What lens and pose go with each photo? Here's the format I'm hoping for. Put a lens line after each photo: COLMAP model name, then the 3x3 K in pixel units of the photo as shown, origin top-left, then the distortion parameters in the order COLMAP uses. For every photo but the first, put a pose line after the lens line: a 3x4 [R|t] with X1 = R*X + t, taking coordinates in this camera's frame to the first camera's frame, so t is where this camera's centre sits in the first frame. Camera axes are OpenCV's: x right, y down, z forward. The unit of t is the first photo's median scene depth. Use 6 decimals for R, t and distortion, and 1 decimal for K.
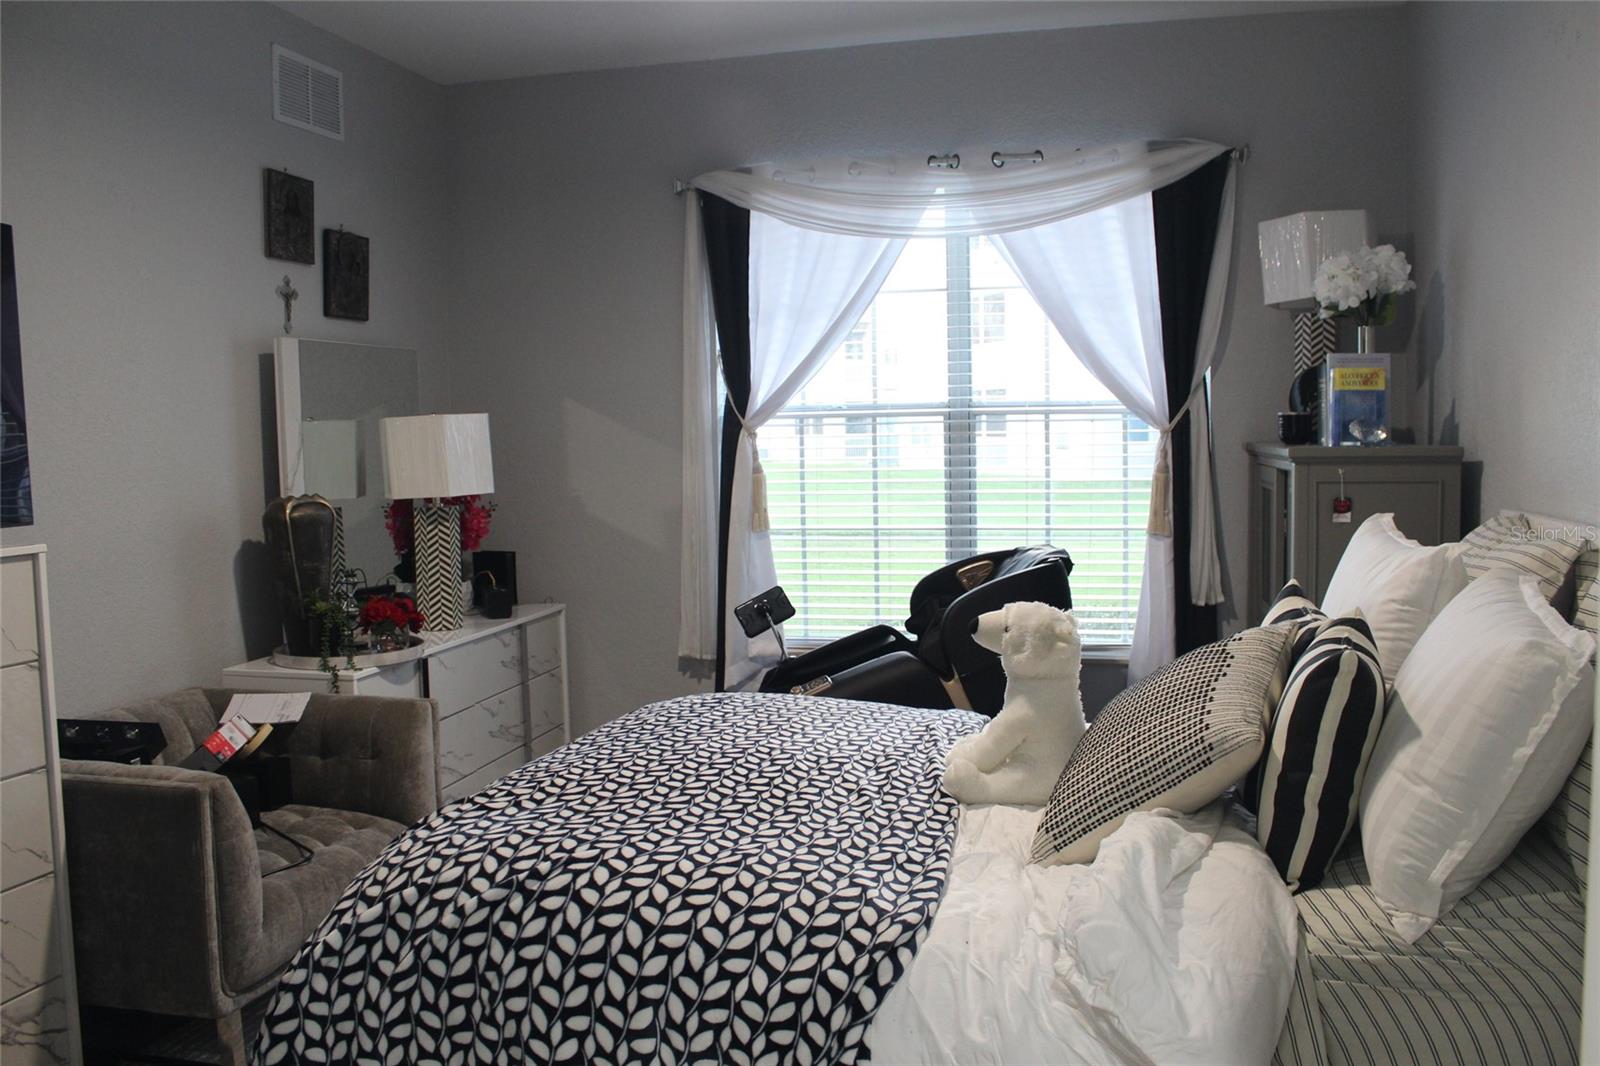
lens RADIAL K [[1362.4, 0, 814.3], [0, 1362.4, 535.2], [0, 0, 1]] dist [-0.132122, 0.088023]
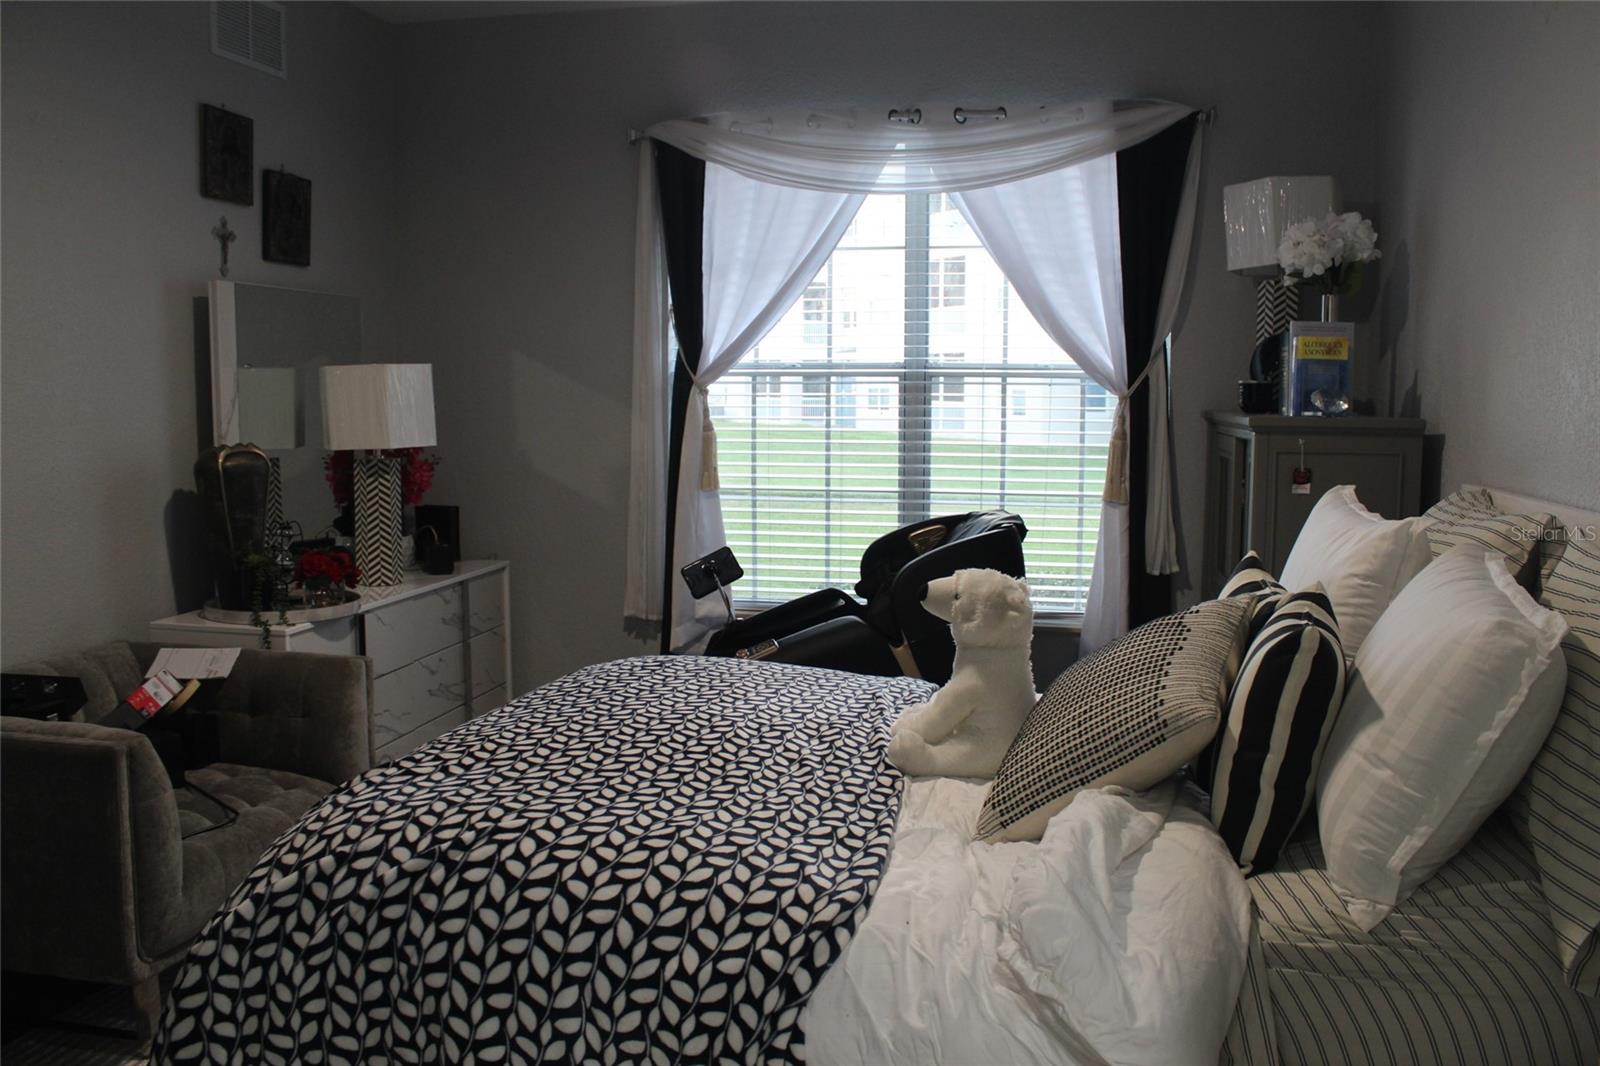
lens RADIAL K [[1362.4, 0, 807.7], [0, 1362.4, 528.1], [0, 0, 1]] dist [-0.132122, 0.088023]
pose [[0.999411, 0.019631, 0.028132, 0.006497], [-0.020281, 0.999529, 0.023030, 0.000364], [-0.027667, -0.023587, 0.999339, 0.031810]]
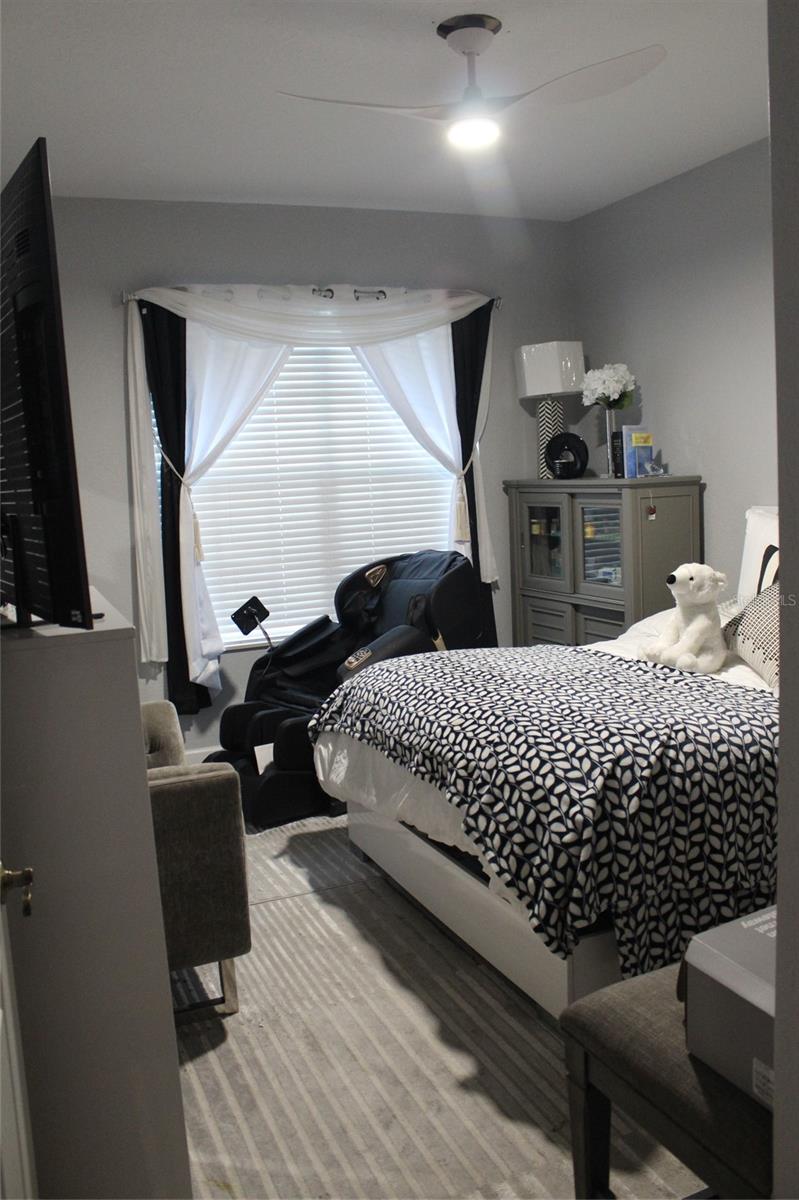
lens RADIAL K [[1021.8, 0, 399.9], [0, 1021.8, 600.6], [0, 0, 1]] dist [-0.132122, 0.088023]
pose [[0.788161, -0.100500, 0.607208, -0.853908], [0.081385, 0.994933, 0.059035, -0.010849], [-0.610064, 0.002888, 0.792347, 0.149481]]
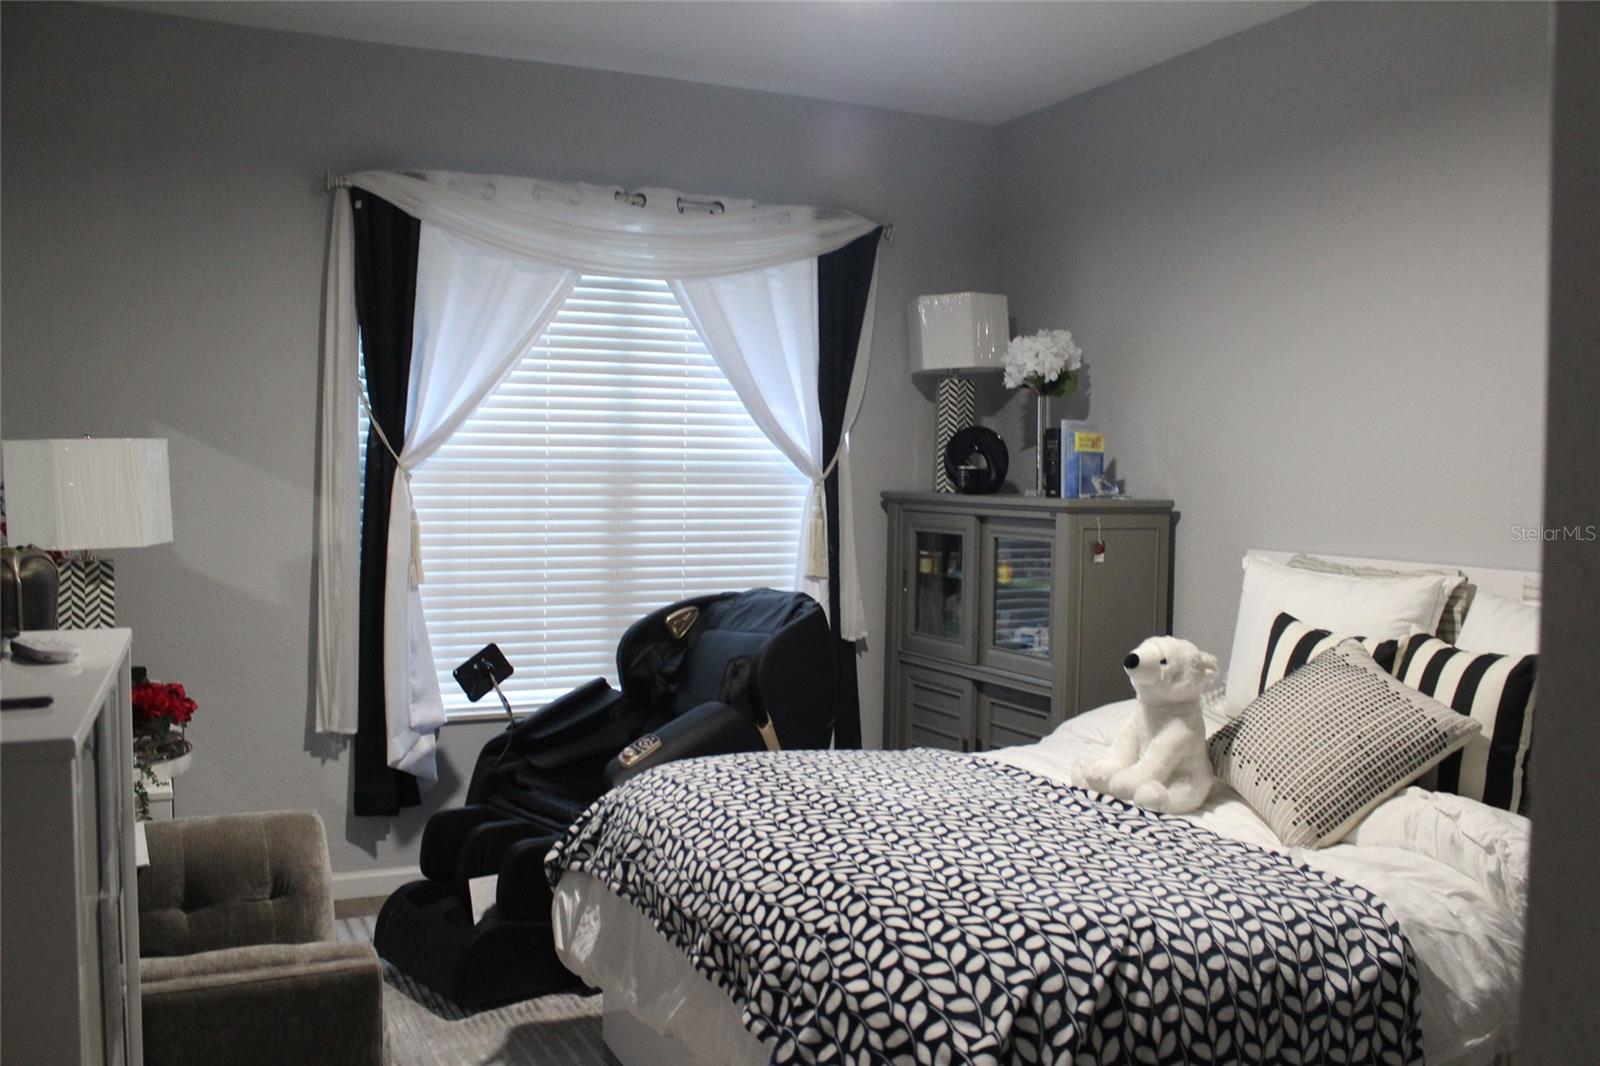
lens RADIAL K [[1362.4, 0, 810.8], [0, 1362.4, 540.8], [0, 0, 1]] dist [-0.132122, 0.088023]
pose [[0.762549, -0.006911, 0.646894, -0.707934], [0.022355, 0.999627, -0.015673, -0.018139], [-0.646545, 0.026412, 0.762419, 0.283810]]
